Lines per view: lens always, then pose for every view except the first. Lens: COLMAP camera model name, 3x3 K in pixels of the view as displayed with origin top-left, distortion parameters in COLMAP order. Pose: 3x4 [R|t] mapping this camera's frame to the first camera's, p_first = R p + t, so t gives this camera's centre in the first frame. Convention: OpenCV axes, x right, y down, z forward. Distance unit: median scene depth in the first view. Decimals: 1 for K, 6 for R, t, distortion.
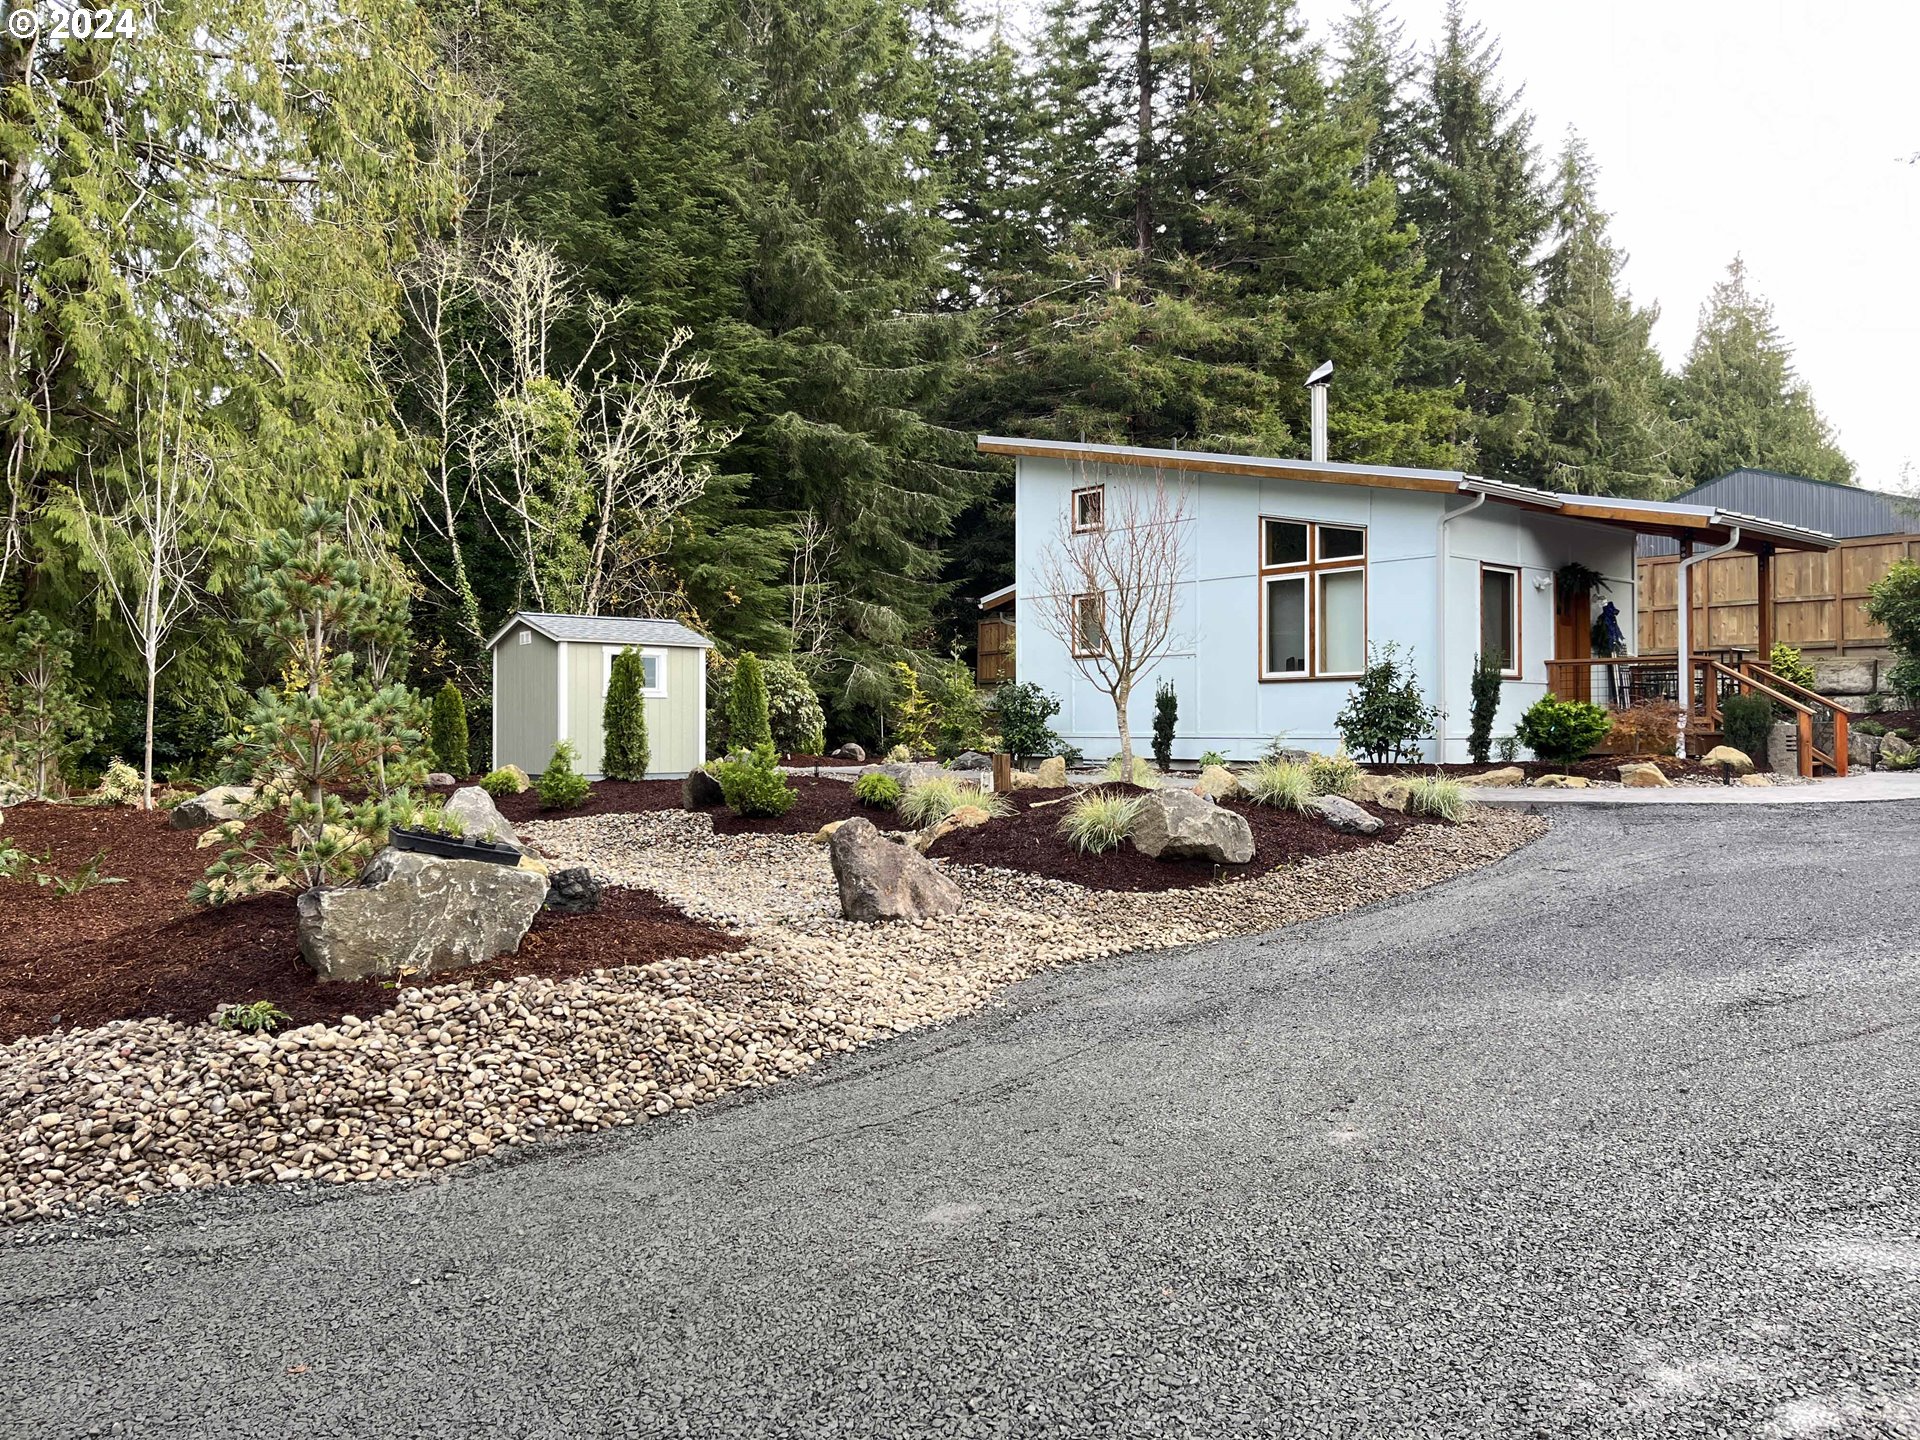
lens RADIAL K [[1462.9, 0, 964.3], [0, 1462.9, 704.6], [0, 0, 1]] dist [0.037757, 0.002194]
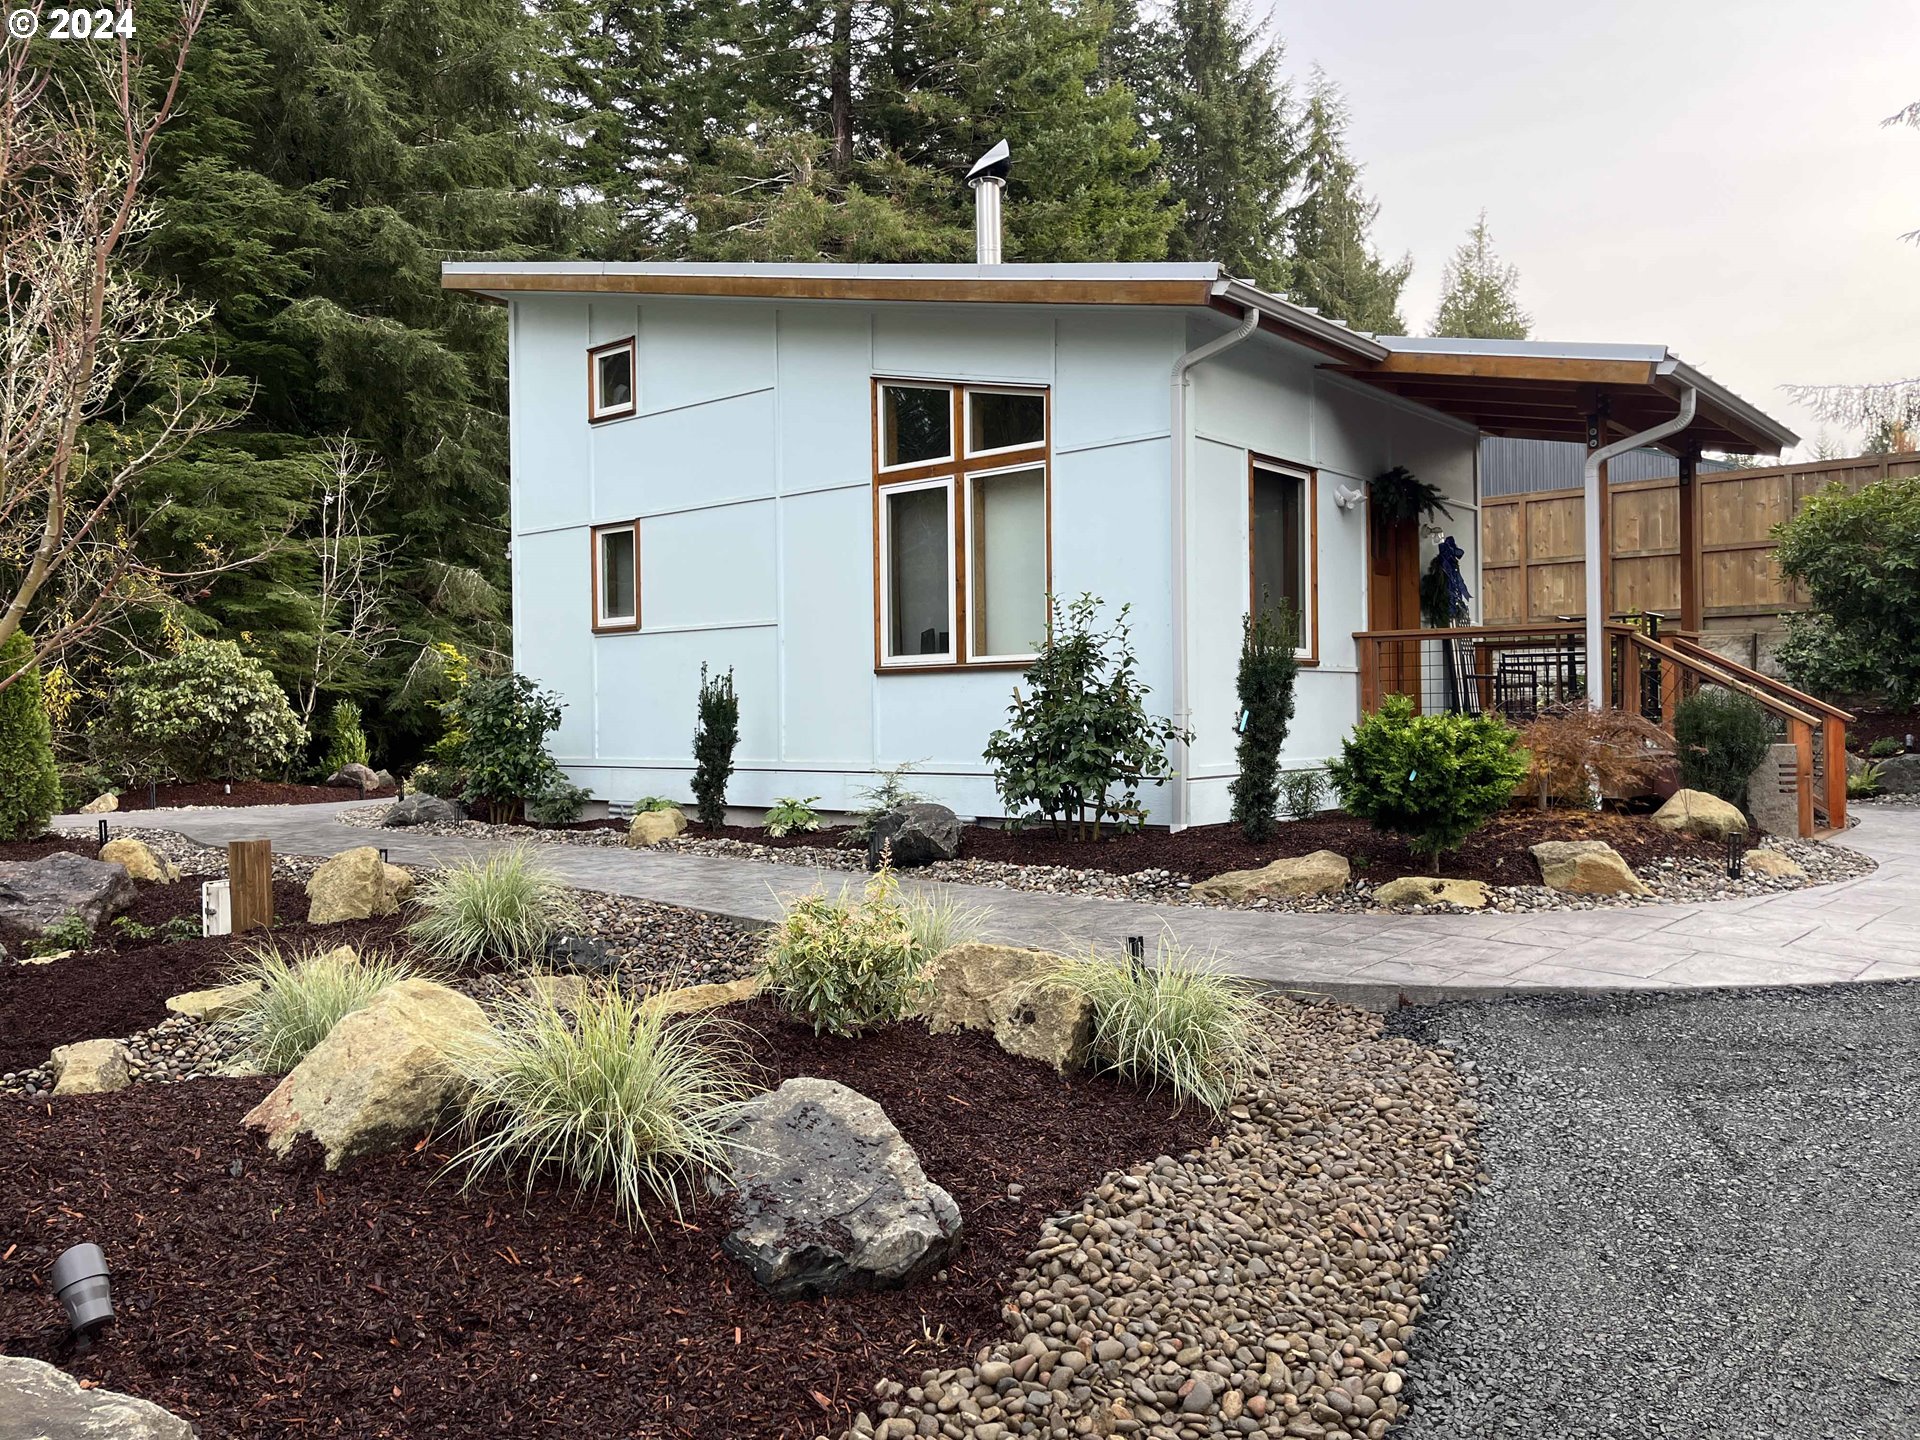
lens RADIAL K [[1462.9, 0, 955.1], [0, 1462.9, 717.9], [0, 0, 1]] dist [0.037757, 0.002194]
pose [[0.988142, -0.011925, 0.153077, 0.140815], [0.008919, 0.999754, 0.020310, -0.008902], [-0.153281, -0.018704, 0.988006, 0.423483]]
